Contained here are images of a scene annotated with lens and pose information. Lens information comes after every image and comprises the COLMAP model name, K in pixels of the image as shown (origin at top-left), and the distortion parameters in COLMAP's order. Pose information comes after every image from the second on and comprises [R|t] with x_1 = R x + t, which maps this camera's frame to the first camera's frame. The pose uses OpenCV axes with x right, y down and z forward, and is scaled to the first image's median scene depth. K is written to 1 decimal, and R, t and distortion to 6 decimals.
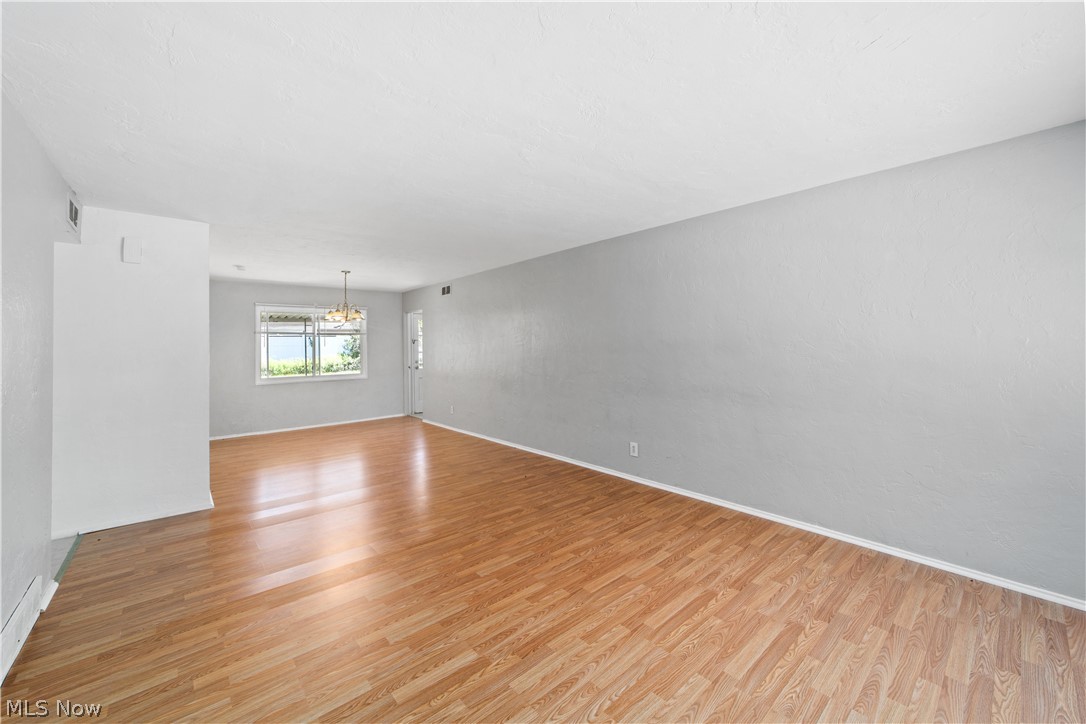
lens RADIAL K [[420.4, 0, 546.9], [0, 420.4, 352.5], [0, 0, 1]] dist [-0.007935, 0.004796]
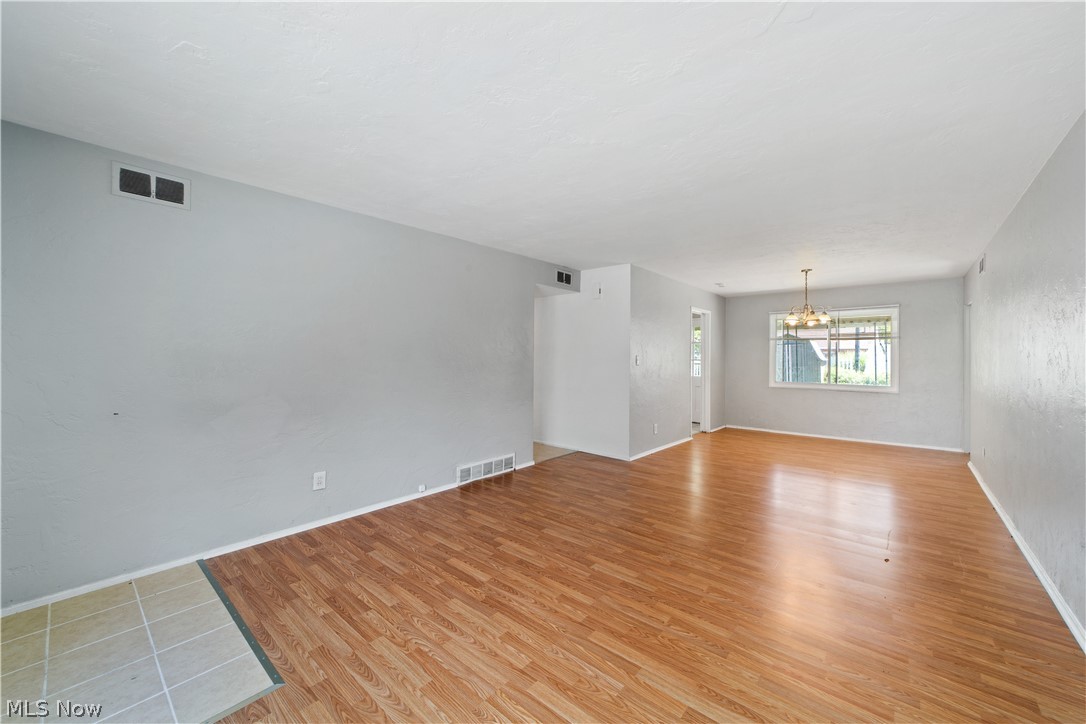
lens RADIAL K [[420.4, 0, 548.0], [0, 420.4, 358.5], [0, 0, 1]] dist [-0.007935, 0.004796]
pose [[0.149279, 0.017965, -0.988632, 0.824243], [-0.026362, 0.999552, 0.014183, 0.006794], [0.988444, 0.023945, 0.149686, 0.710641]]
